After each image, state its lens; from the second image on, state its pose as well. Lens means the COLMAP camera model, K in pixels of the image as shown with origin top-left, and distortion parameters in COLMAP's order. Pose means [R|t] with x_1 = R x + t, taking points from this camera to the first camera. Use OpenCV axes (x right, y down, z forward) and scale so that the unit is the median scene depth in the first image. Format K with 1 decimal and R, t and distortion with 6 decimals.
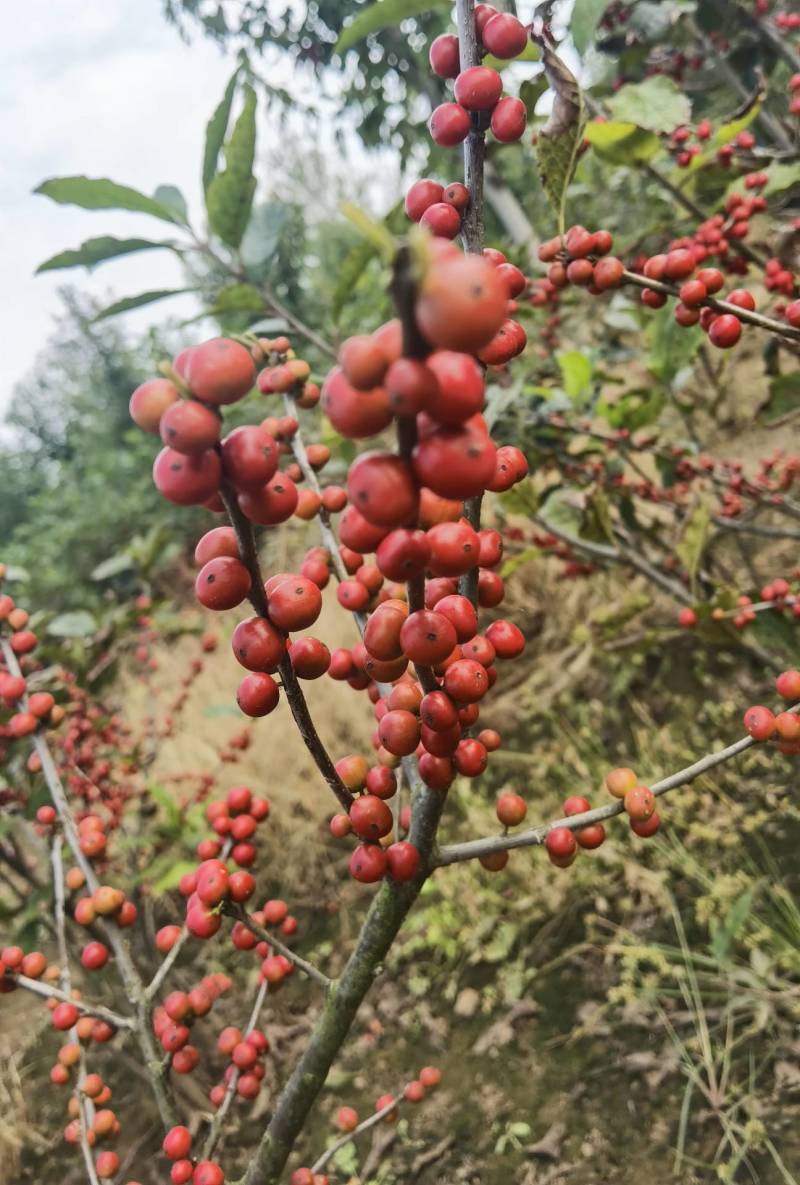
lens RADIAL K [[856.7, 0, 395.0], [0, 856.7, 583.7], [0, 0, 1]] dist [-0.082154, 0.053854]
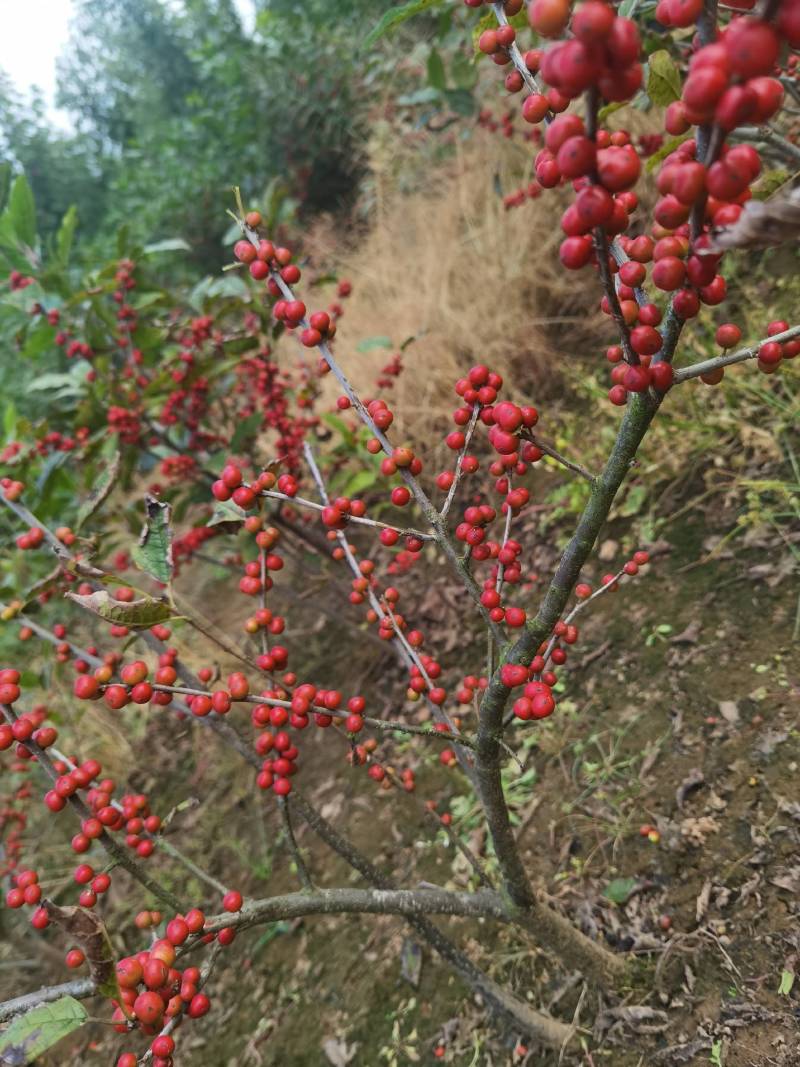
lens RADIAL K [[789.2, 0, 400.3], [0, 789.2, 535.0], [0, 0, 1]] dist [-0.034482, 0.015696]
pose [[0.988675, -0.105128, -0.107093, -0.101164], [0.136982, 0.923657, 0.357902, 0.016976], [0.061292, -0.368518, 0.927598, -0.105249]]
